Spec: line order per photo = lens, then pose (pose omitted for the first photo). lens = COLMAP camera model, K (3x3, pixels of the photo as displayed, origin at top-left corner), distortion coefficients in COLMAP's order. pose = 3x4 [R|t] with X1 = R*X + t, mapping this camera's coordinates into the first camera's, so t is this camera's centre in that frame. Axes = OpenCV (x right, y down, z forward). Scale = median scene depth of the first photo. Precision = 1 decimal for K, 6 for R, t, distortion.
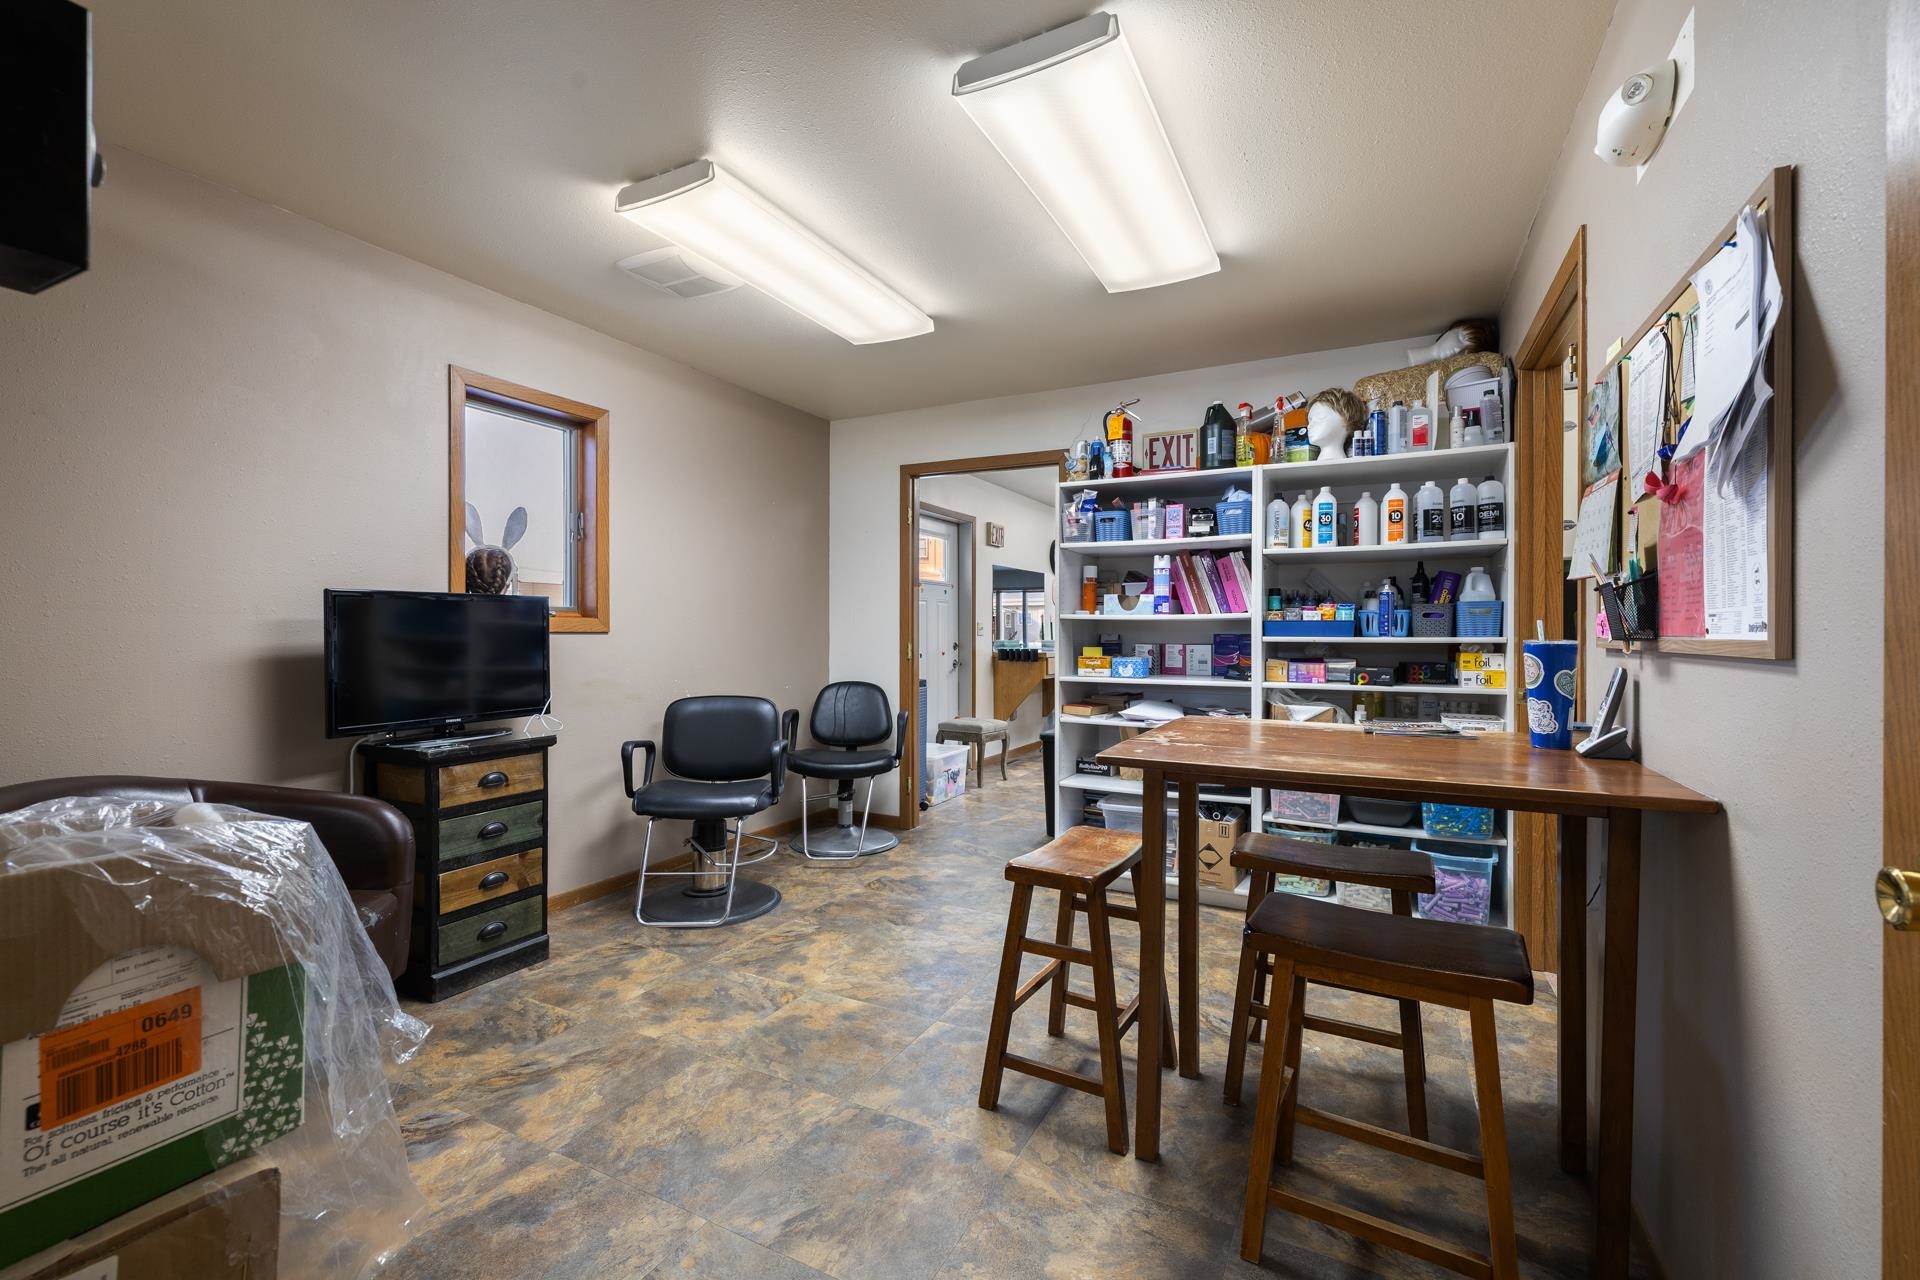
lens RADIAL K [[804.5, 0, 957.8], [0, 804.5, 633.5], [0, 0, 1]] dist [-0.002980, -0.000246]
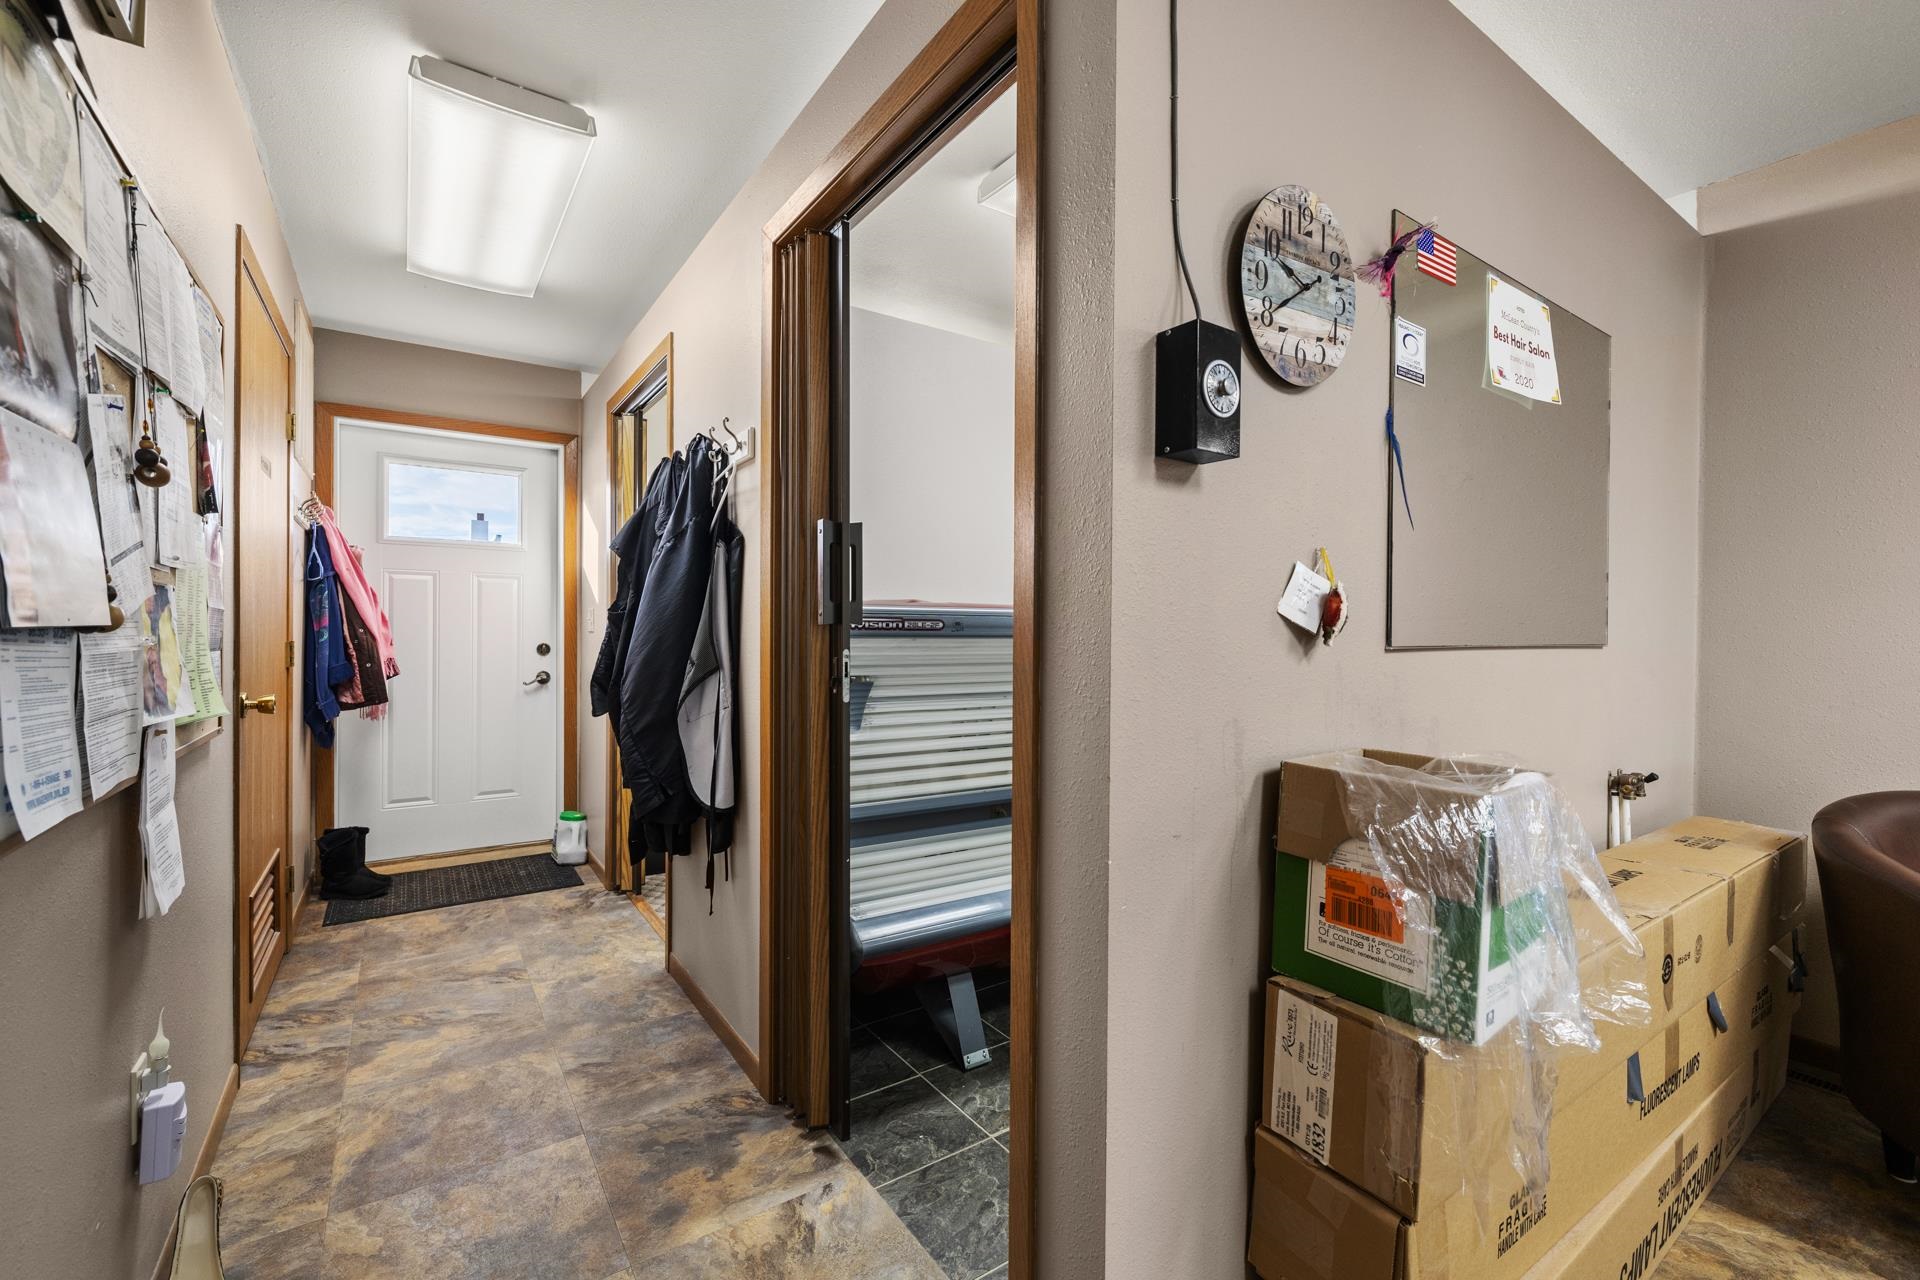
lens RADIAL K [[804.5, 0, 959.9], [0, 804.5, 638.4], [0, 0, 1]] dist [-0.002980, -0.000246]
pose [[-0.468718, 0.008636, -0.883306, 0.701945], [-0.006278, 0.999894, 0.013107, -0.003458], [0.883326, 0.011689, -0.468614, 1.039576]]
